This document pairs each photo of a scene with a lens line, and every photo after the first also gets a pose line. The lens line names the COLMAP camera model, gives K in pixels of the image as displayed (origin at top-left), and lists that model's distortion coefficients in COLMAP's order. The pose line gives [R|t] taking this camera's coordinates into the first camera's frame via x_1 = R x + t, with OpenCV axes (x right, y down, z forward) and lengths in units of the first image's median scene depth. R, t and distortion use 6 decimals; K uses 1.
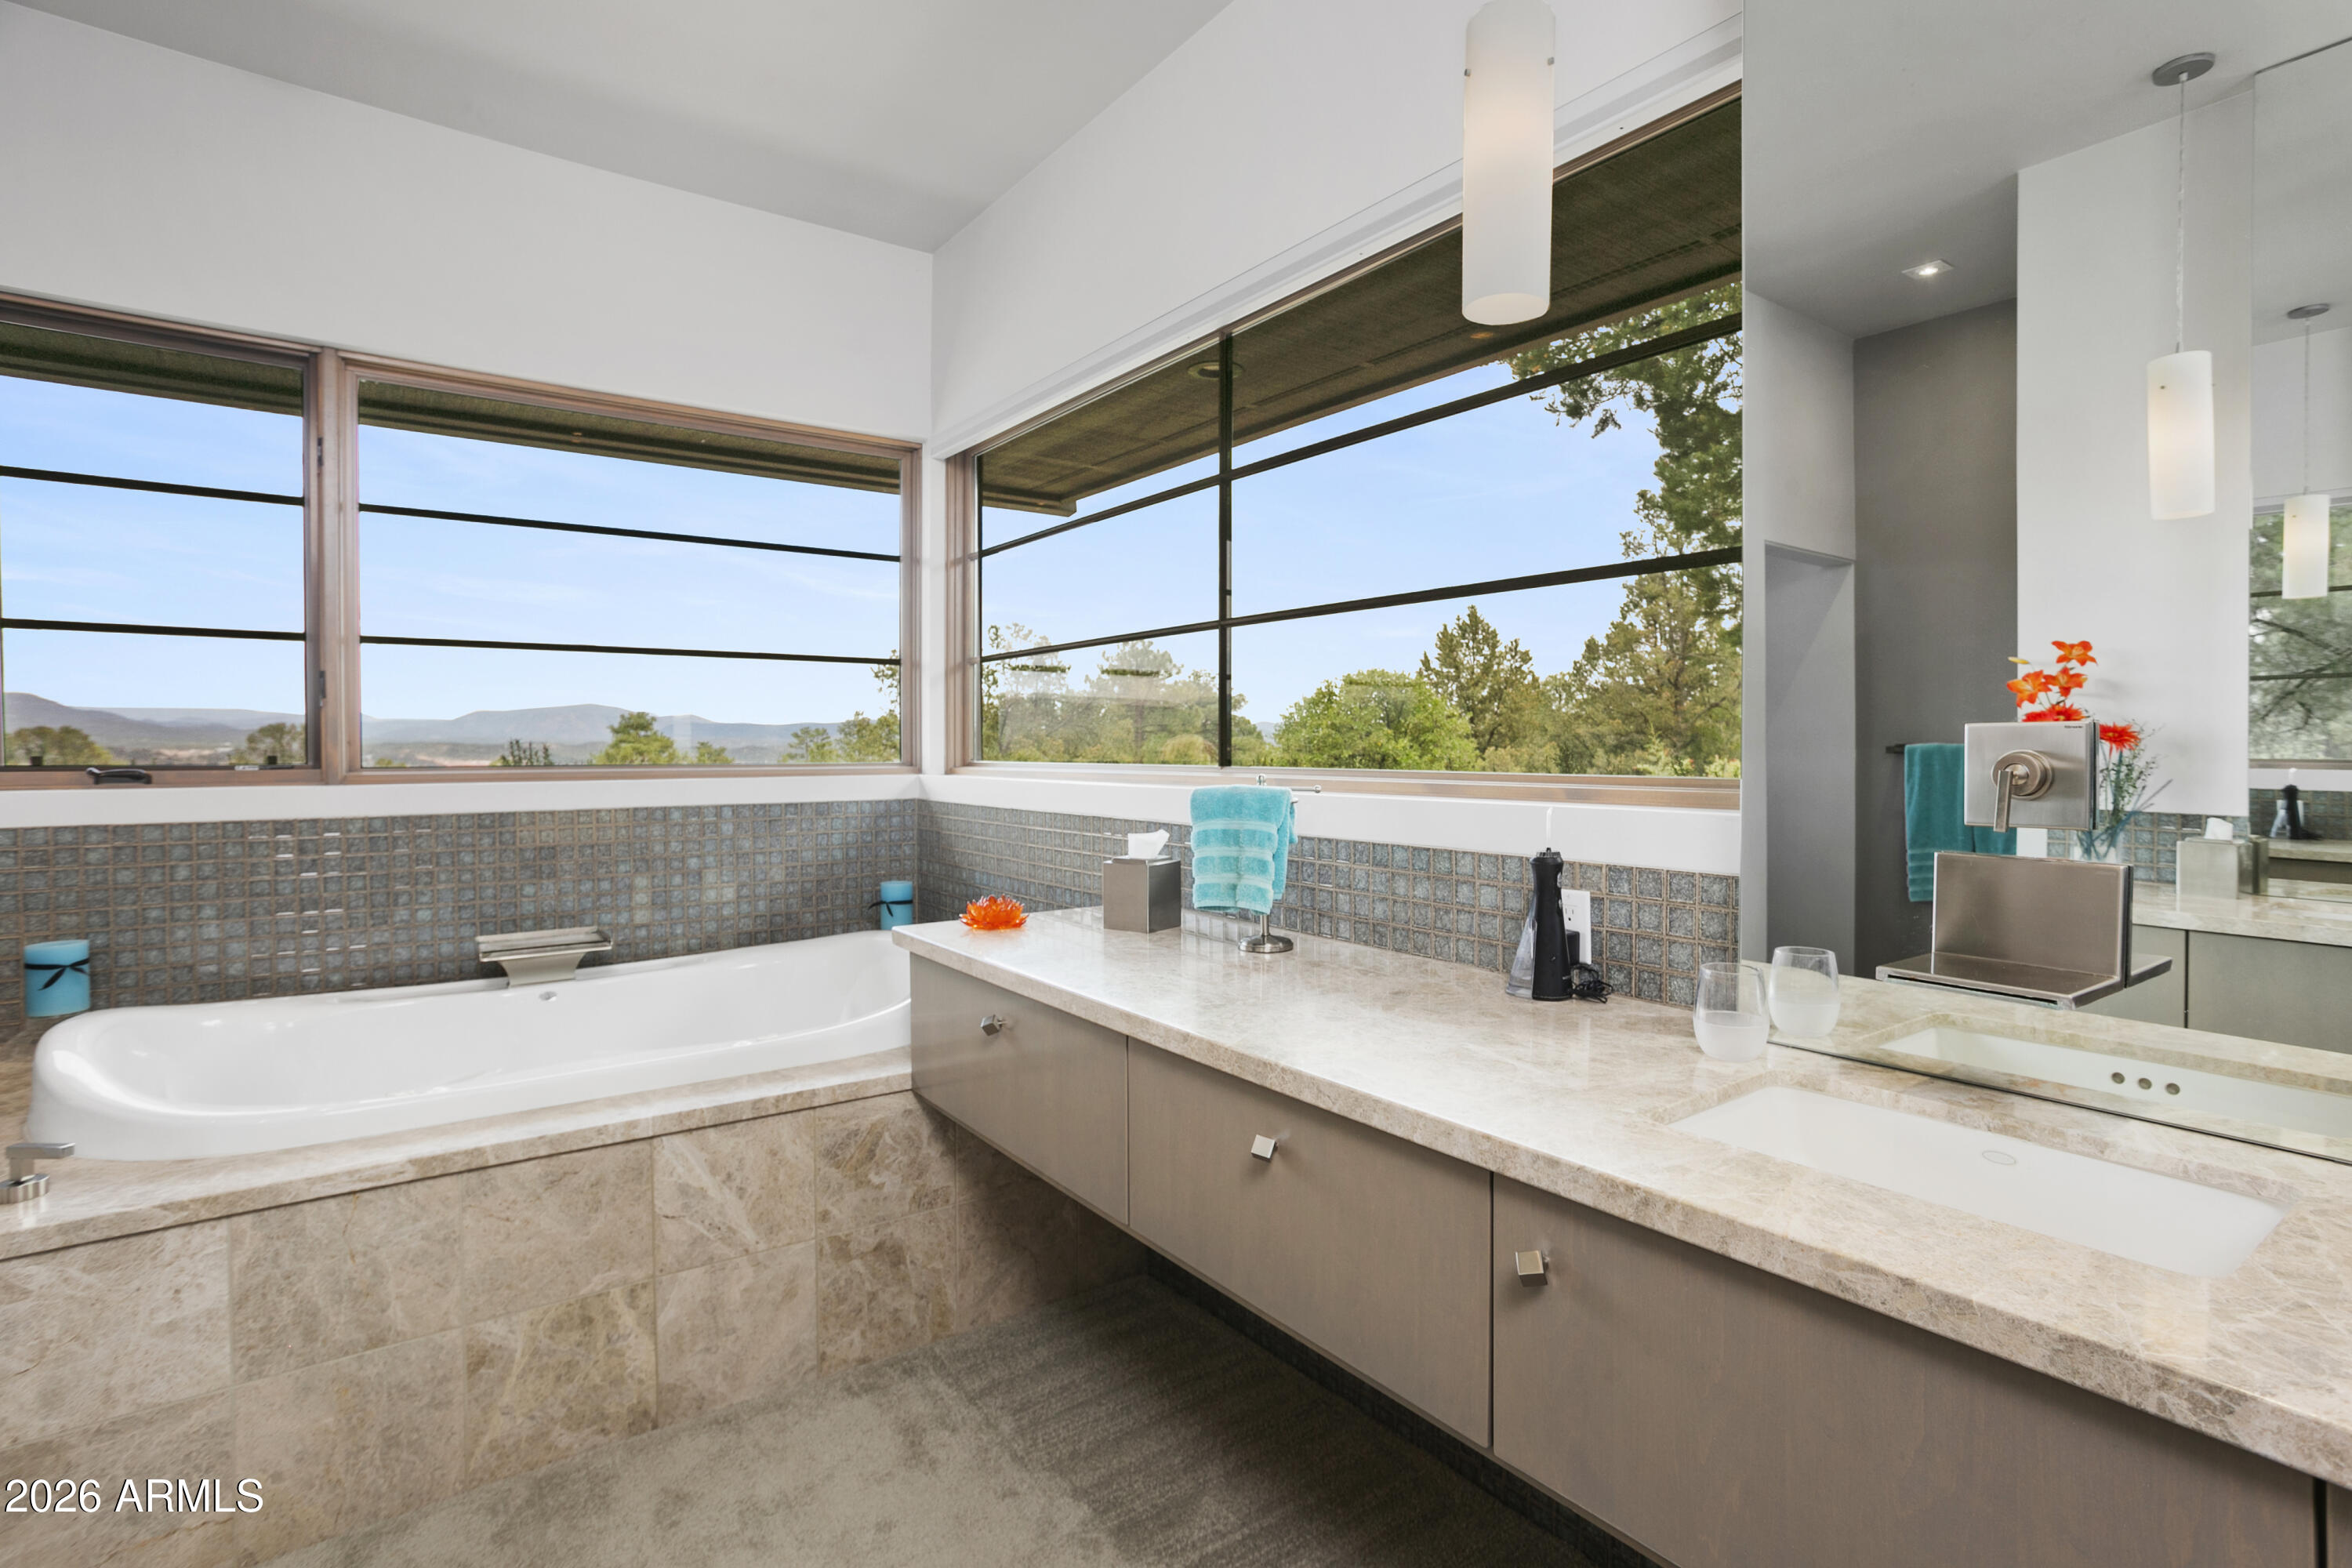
lens RADIAL K [[1153.7, 0, 1175.5], [0, 1153.7, 760.0], [0, 0, 1]] dist [-0.050844, 0.033827]
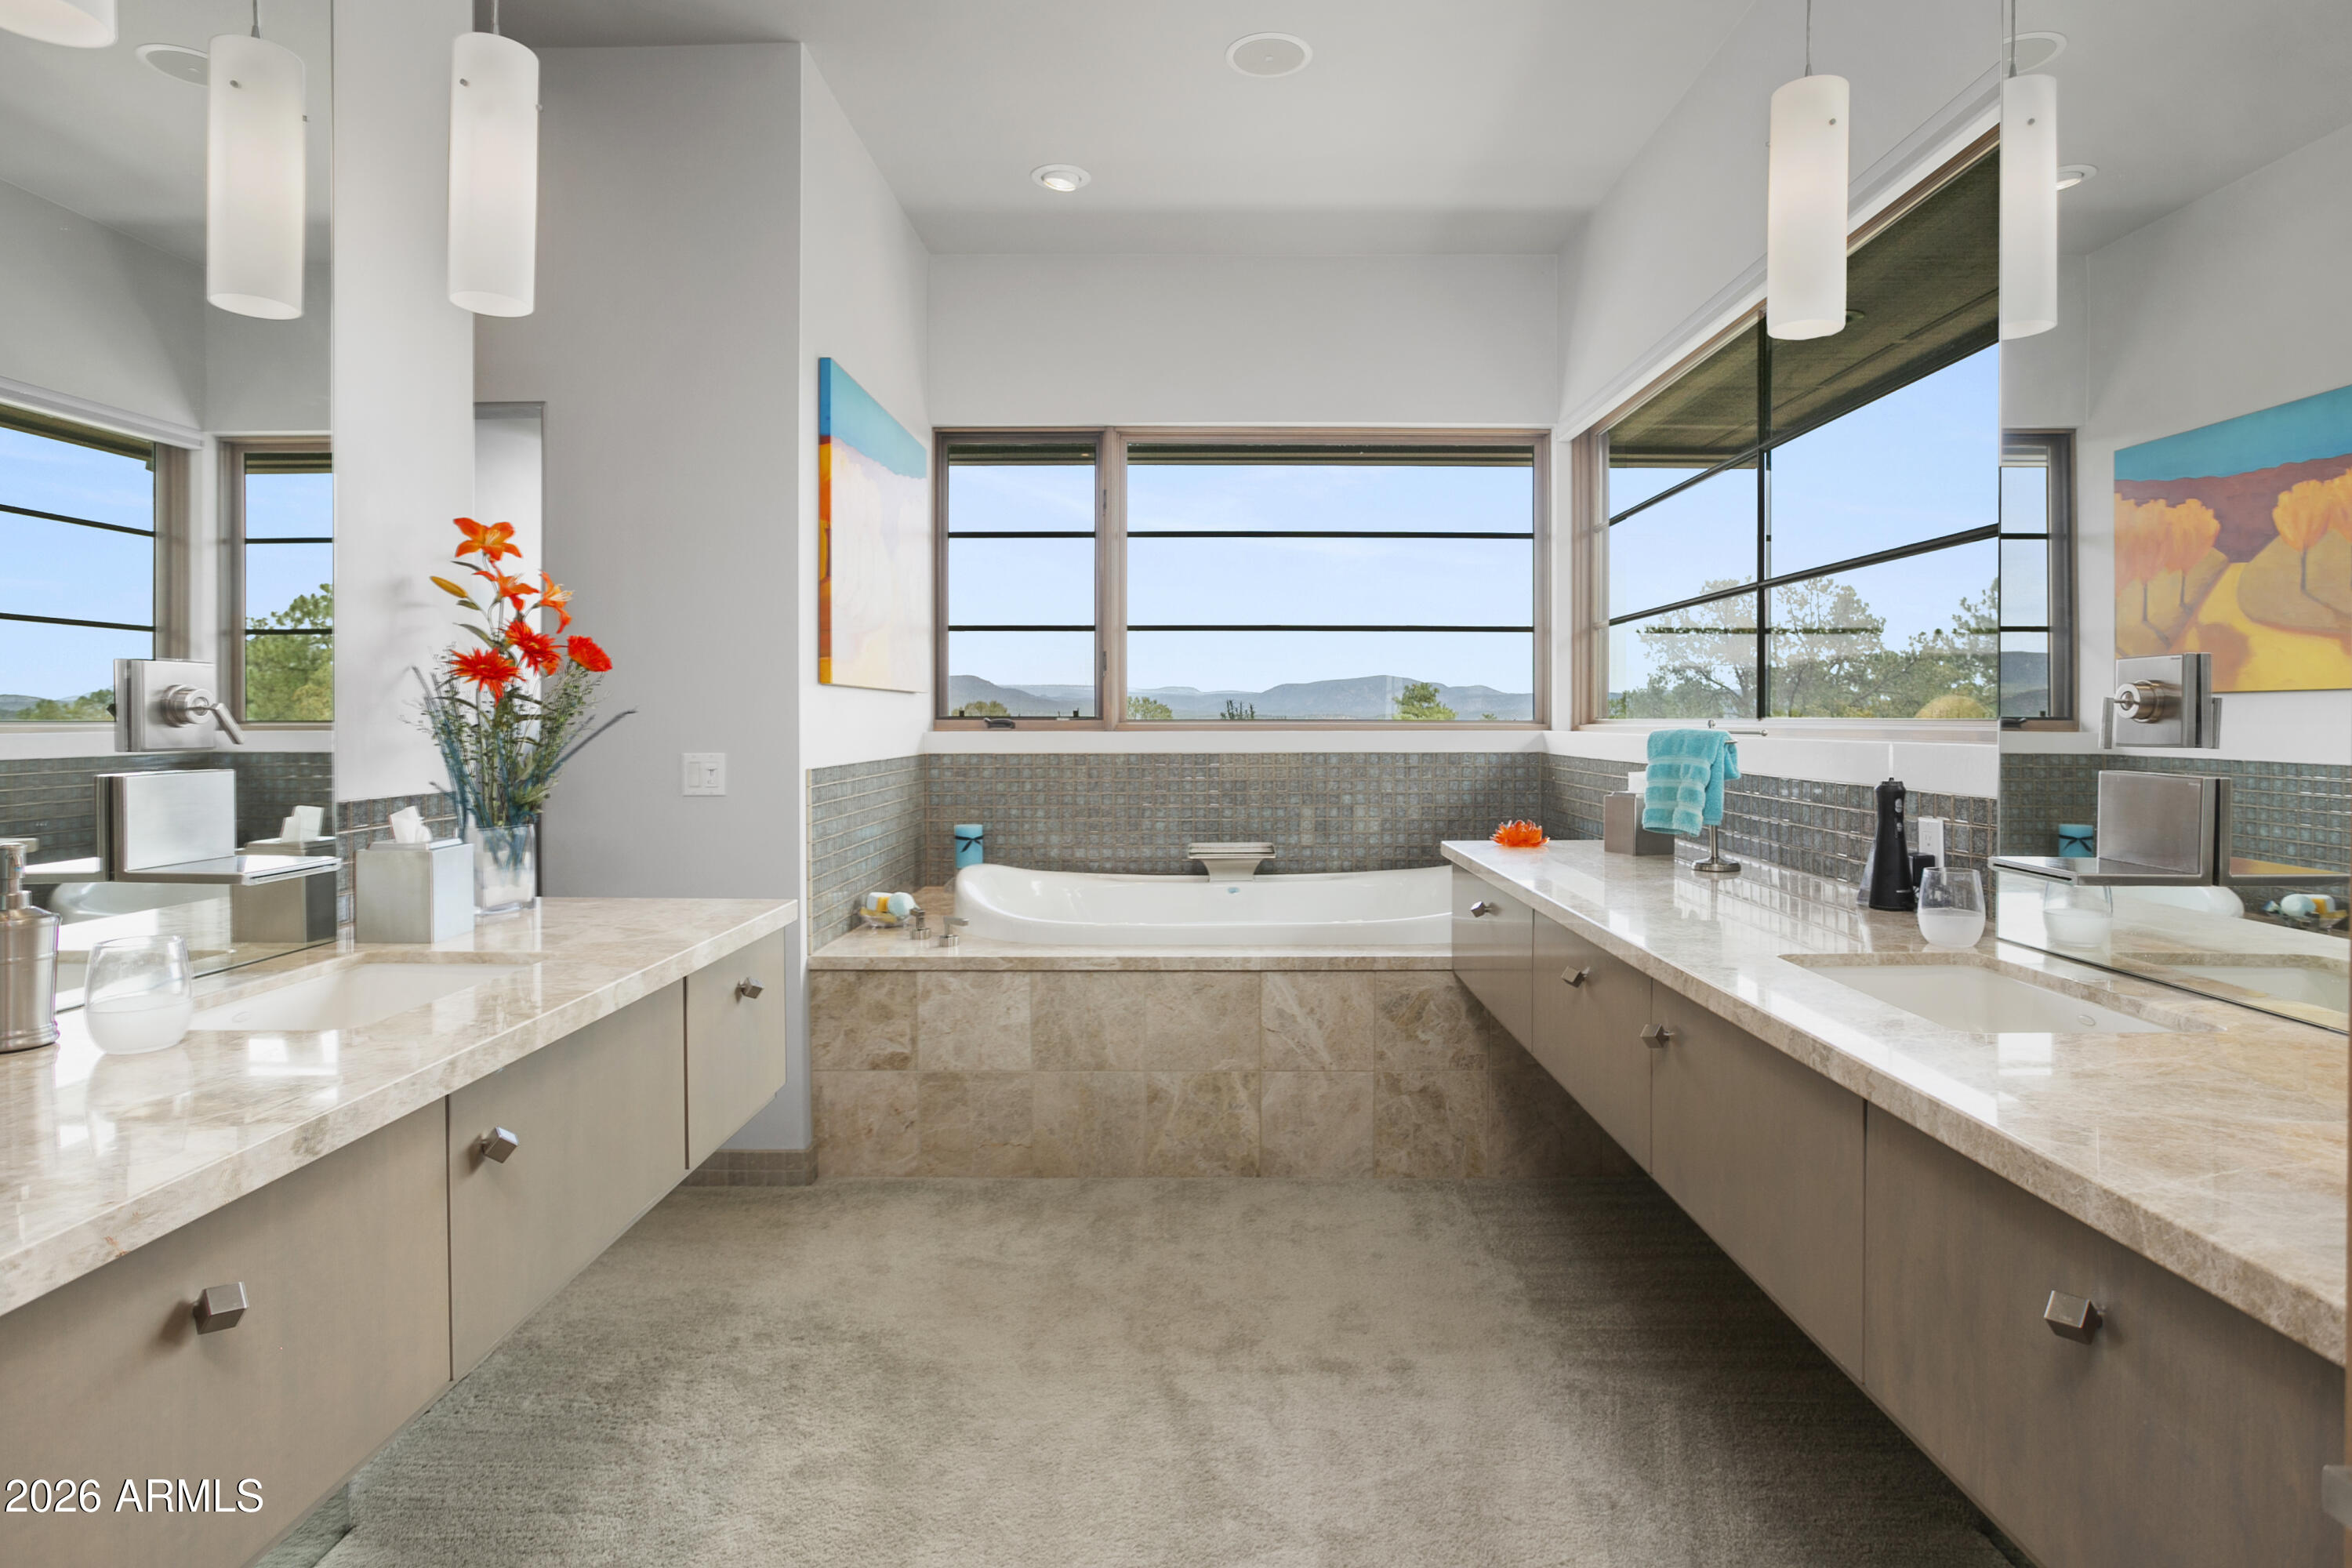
lens RADIAL K [[1354.1, 0, 1178.7], [0, 1354.1, 724.8], [0, 0, 1]] dist [-0.000596, 0.000058]
pose [[0.799819, 0.003551, -0.600231, 0.441615], [-0.009559, 0.999931, -0.006821, 0.030890], [0.600165, 0.011194, 0.799798, -0.393595]]
